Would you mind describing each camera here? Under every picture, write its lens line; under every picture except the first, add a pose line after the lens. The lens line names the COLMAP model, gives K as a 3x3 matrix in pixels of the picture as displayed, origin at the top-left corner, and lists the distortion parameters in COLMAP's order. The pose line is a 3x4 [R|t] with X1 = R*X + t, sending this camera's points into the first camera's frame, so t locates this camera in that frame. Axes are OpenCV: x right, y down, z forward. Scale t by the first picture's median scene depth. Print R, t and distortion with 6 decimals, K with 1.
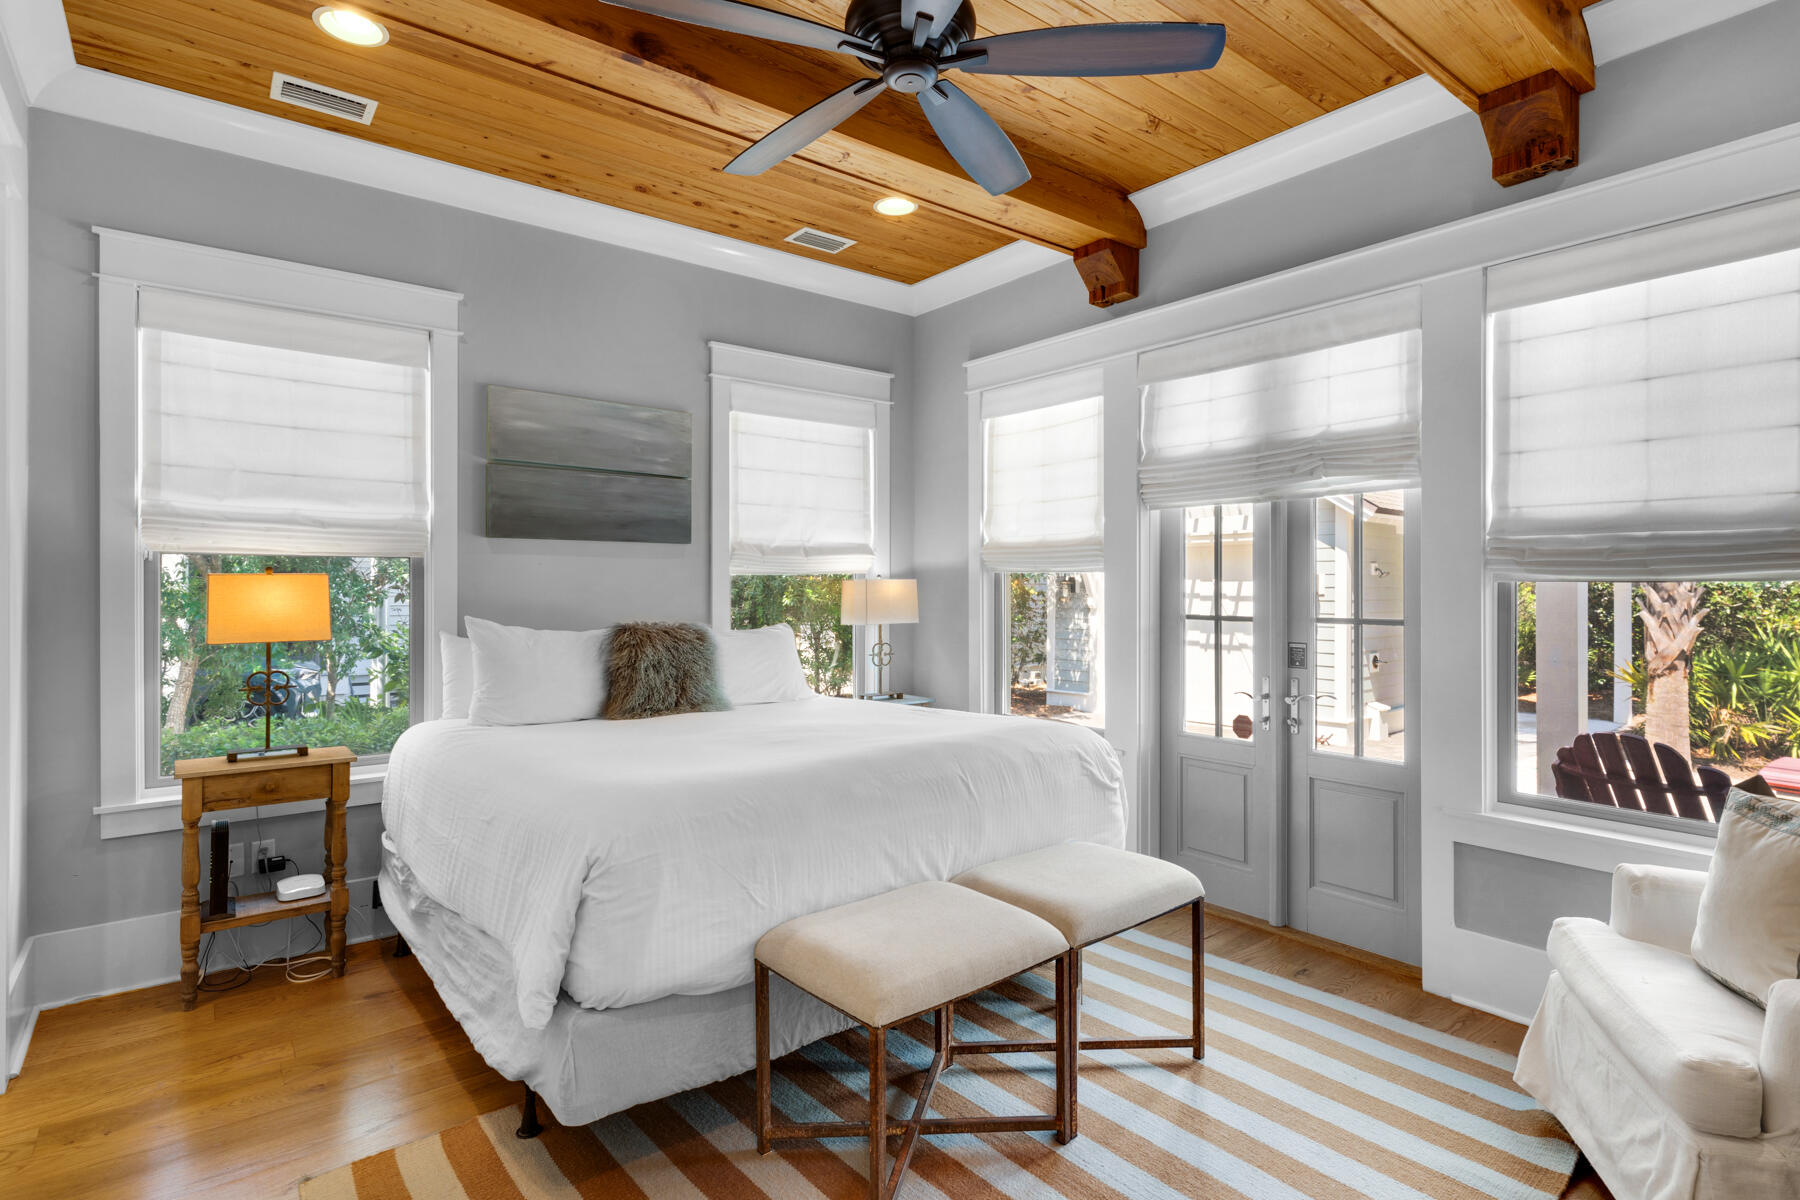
lens RADIAL K [[903.3, 0, 910.5], [0, 903.3, 602.7], [0, 0, 1]] dist [-0.003223, -0.000217]
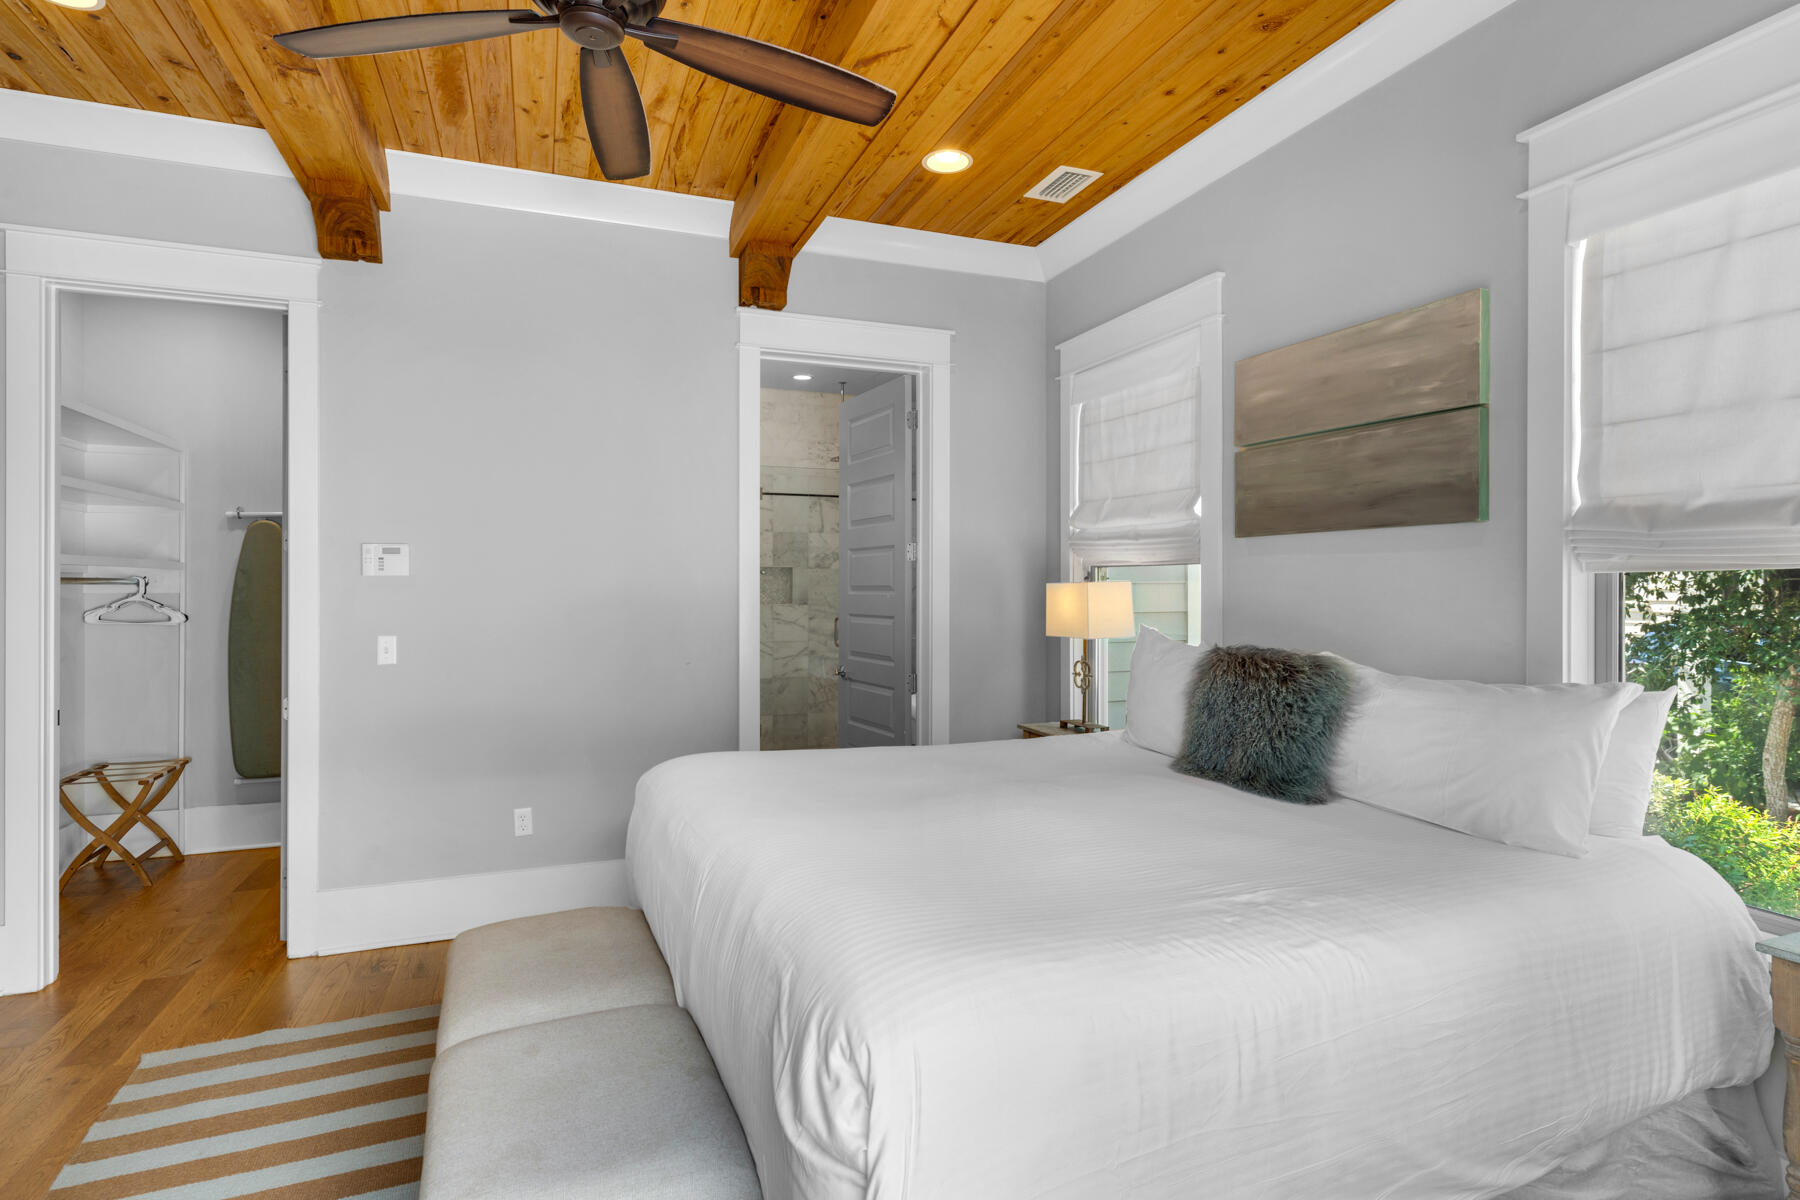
lens RADIAL K [[903.3, 0, 901.9], [0, 903.3, 587.7], [0, 0, 1]] dist [-0.003223, -0.000217]
pose [[-0.286838, 0.014187, -0.957874, 0.424308], [0.001926, 0.999897, 0.014232, -0.034045], [0.957977, 0.002238, -0.286836, 0.866232]]
